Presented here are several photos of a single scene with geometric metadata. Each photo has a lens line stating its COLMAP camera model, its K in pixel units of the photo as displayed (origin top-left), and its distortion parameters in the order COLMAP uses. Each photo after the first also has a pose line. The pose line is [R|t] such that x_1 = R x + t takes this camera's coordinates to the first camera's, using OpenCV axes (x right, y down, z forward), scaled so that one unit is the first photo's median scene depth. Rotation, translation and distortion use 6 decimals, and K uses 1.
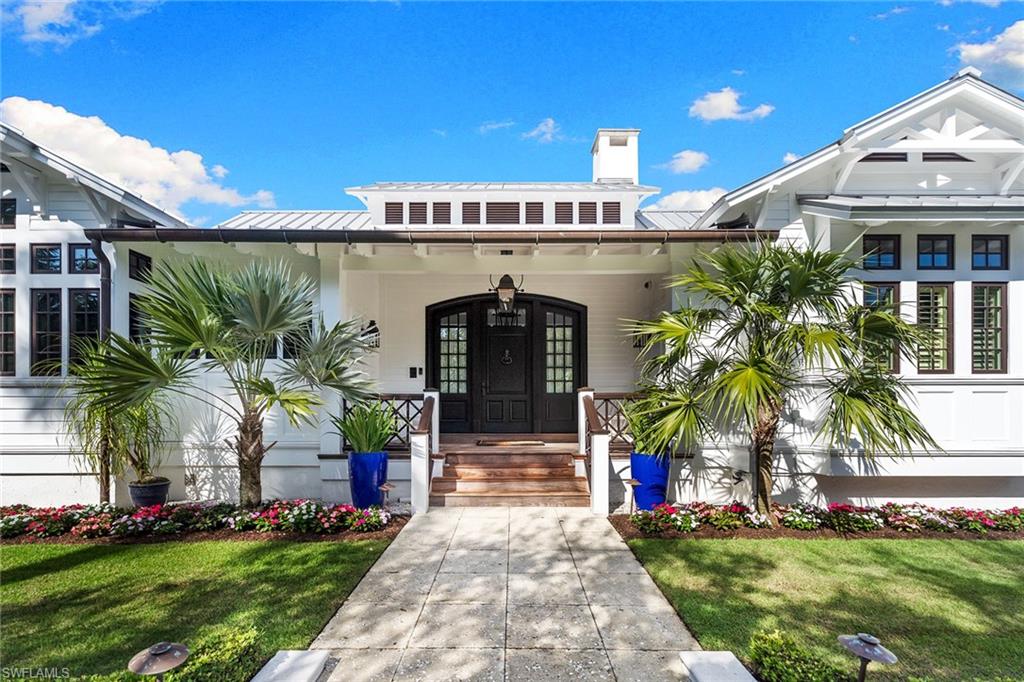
lens RADIAL K [[459.6, 0, 512.9], [0, 459.6, 344.8], [0, 0, 1]] dist [0.000824, -0.000086]
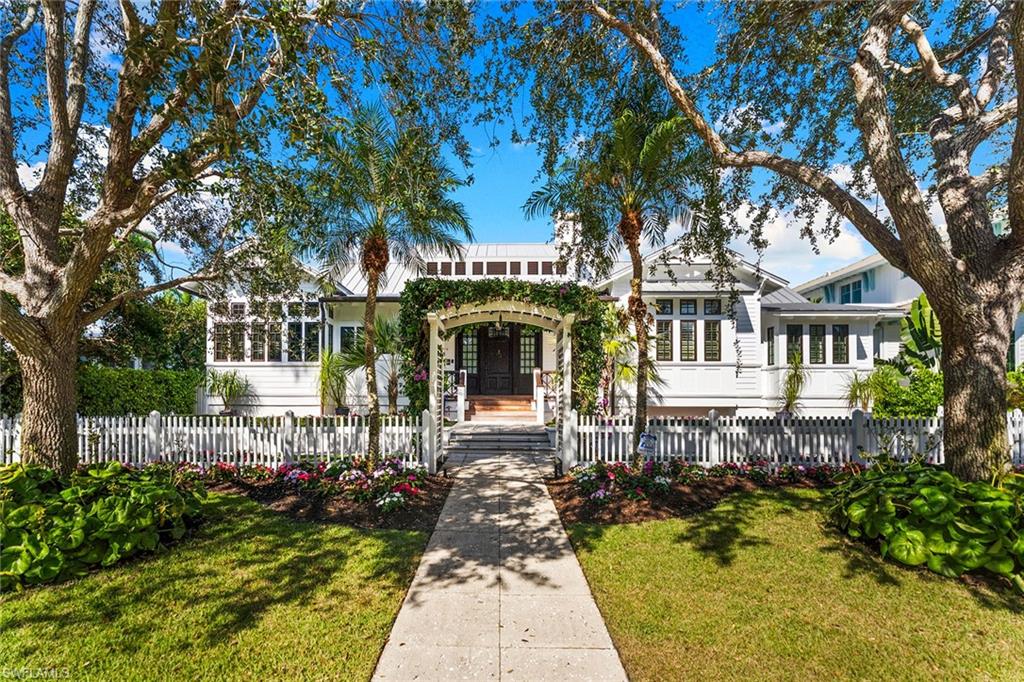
lens RADIAL K [[459.6, 0, 509.7], [0, 459.6, 340.9], [0, 0, 1]] dist [0.000824, -0.000086]
pose [[0.999932, 0.001195, 0.011597, 0.011216], [-0.001131, 0.999984, -0.005488, -0.019820], [-0.011604, 0.005475, 0.999918, -1.090020]]
